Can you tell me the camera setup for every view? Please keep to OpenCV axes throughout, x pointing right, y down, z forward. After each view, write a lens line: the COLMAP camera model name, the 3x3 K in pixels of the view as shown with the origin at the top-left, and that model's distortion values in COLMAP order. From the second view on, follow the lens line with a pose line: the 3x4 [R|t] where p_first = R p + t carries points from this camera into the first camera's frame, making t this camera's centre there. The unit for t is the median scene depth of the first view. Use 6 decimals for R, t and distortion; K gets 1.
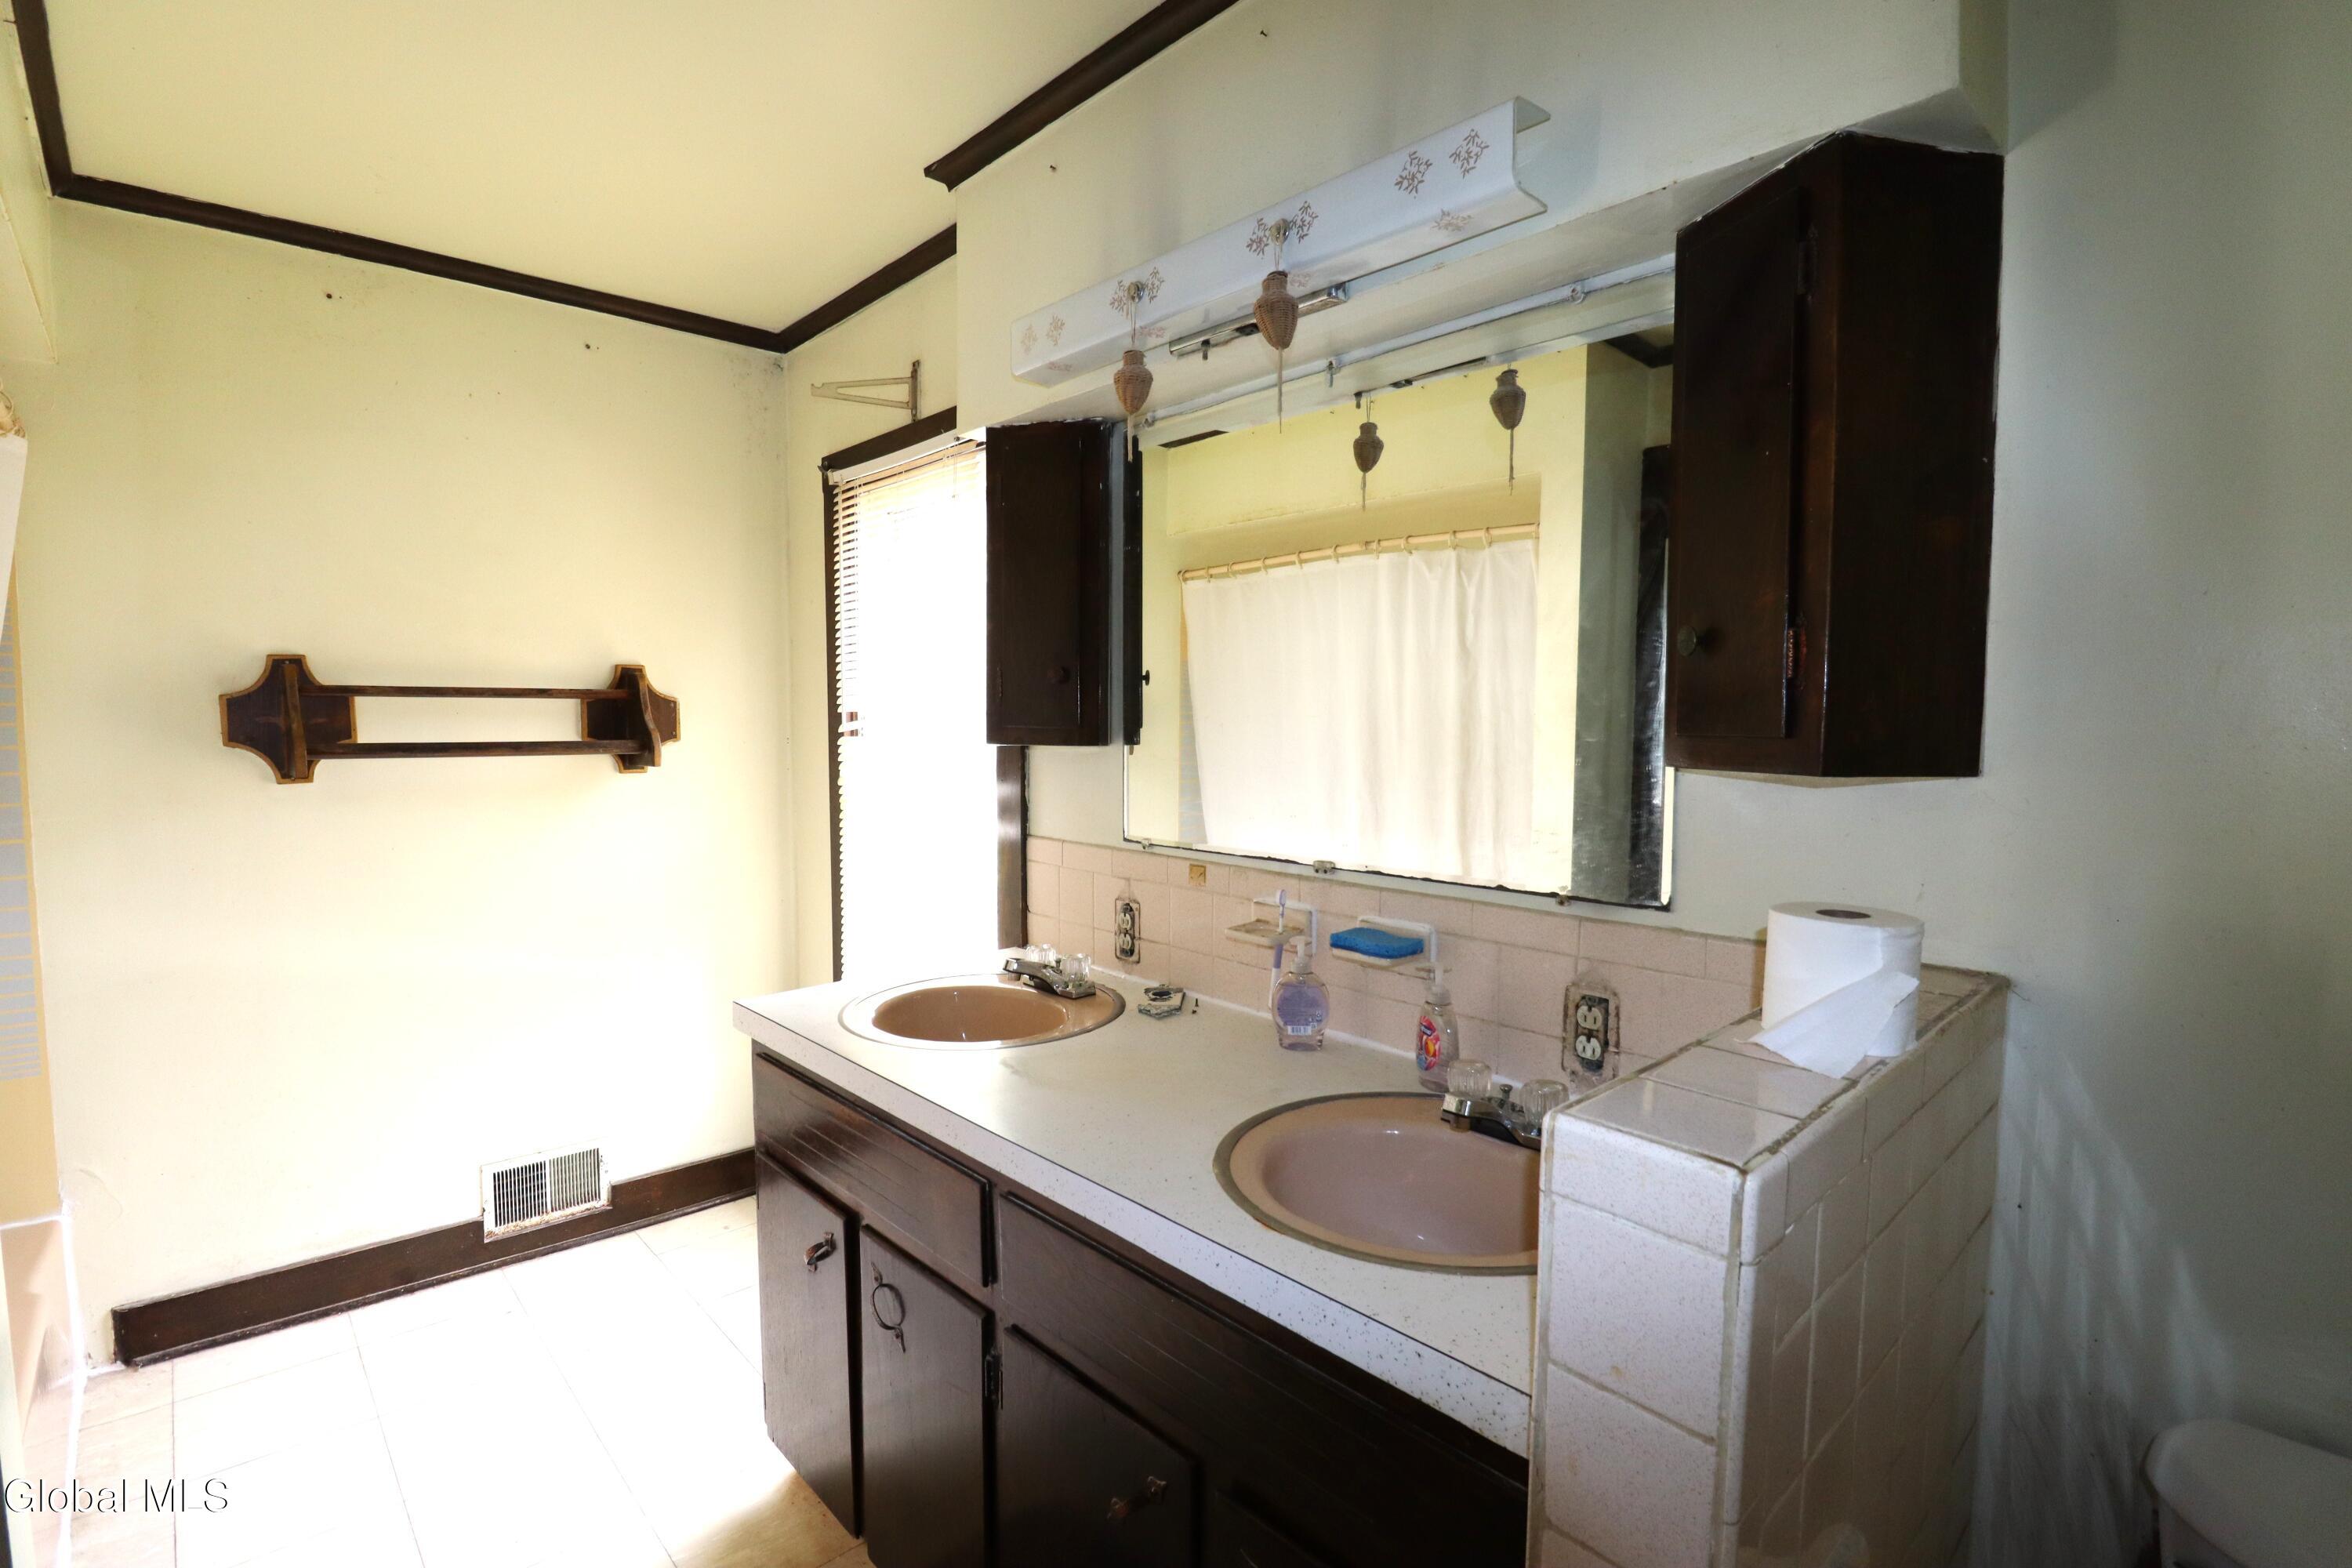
lens RADIAL K [[1093.6, 0, 1184.4], [0, 1093.6, 788.6], [0, 0, 1]] dist [-0.012832, -0.006700]
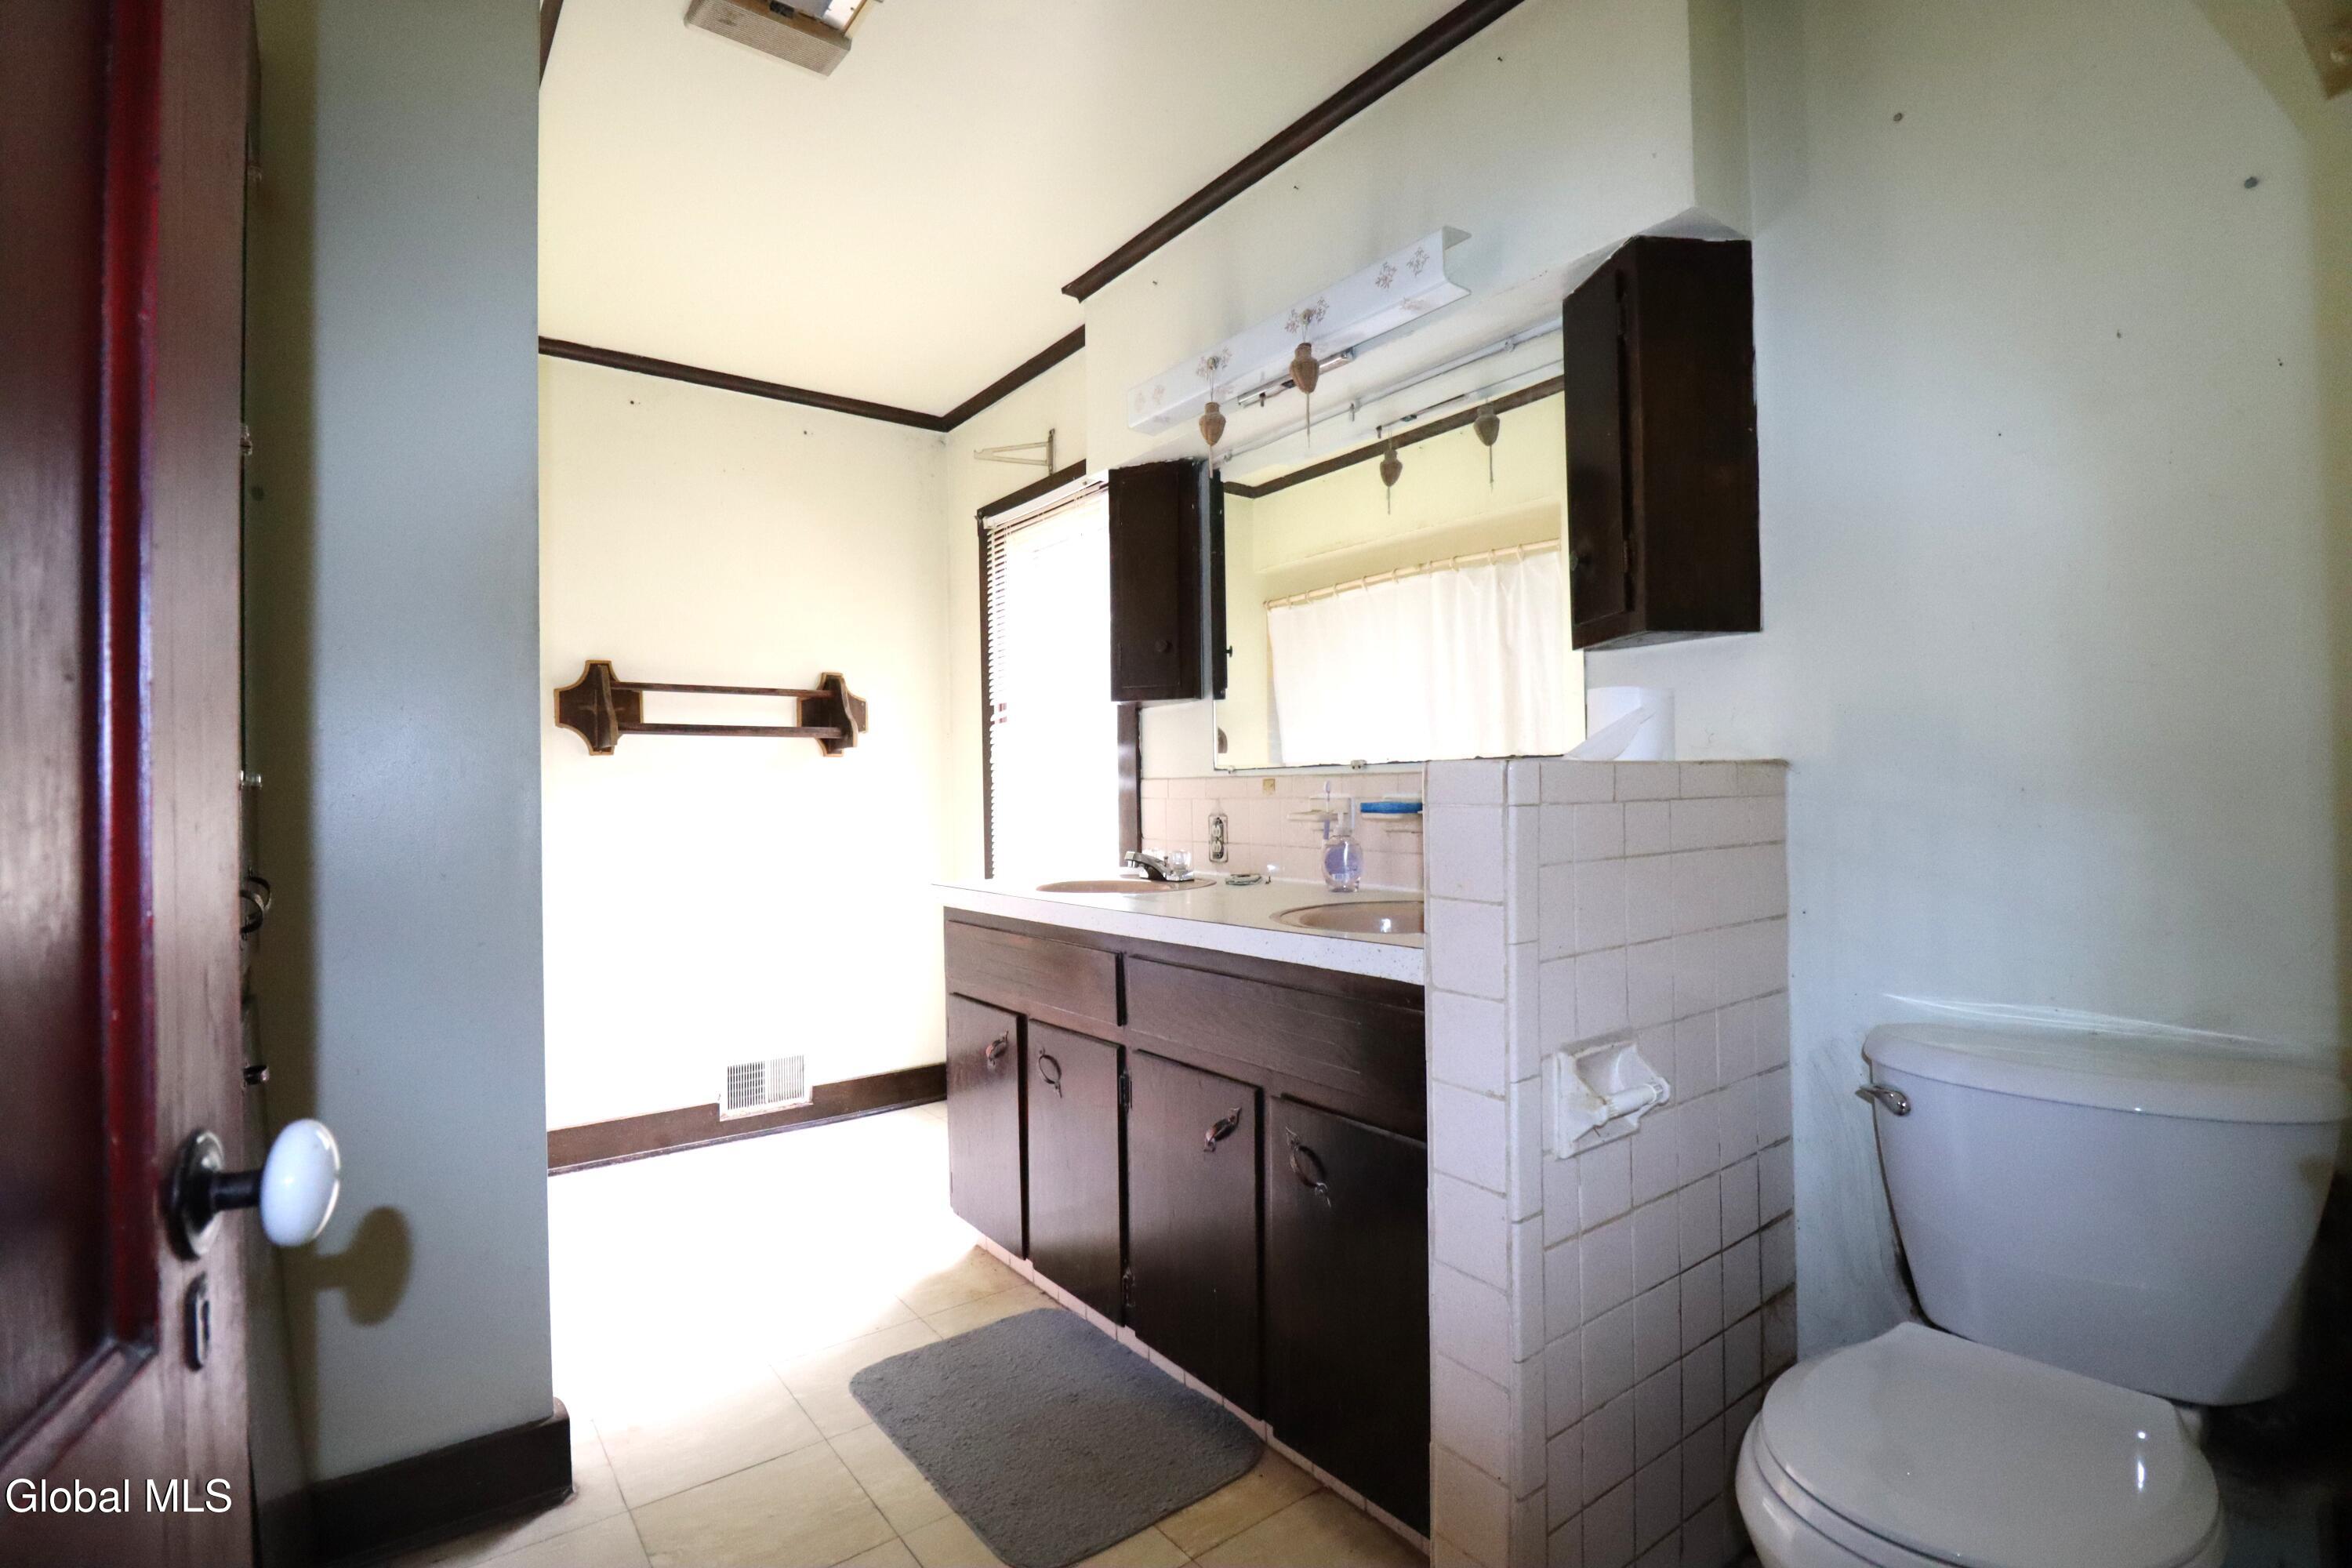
lens RADIAL K [[1093.6, 0, 1174.8], [0, 1093.6, 782.1], [0, 0, 1]] dist [-0.012832, -0.006700]
pose [[0.994400, -0.020905, -0.103594, 0.033285], [0.013301, 0.997203, -0.073552, 0.157278], [0.104841, 0.071762, 0.991896, -0.310068]]
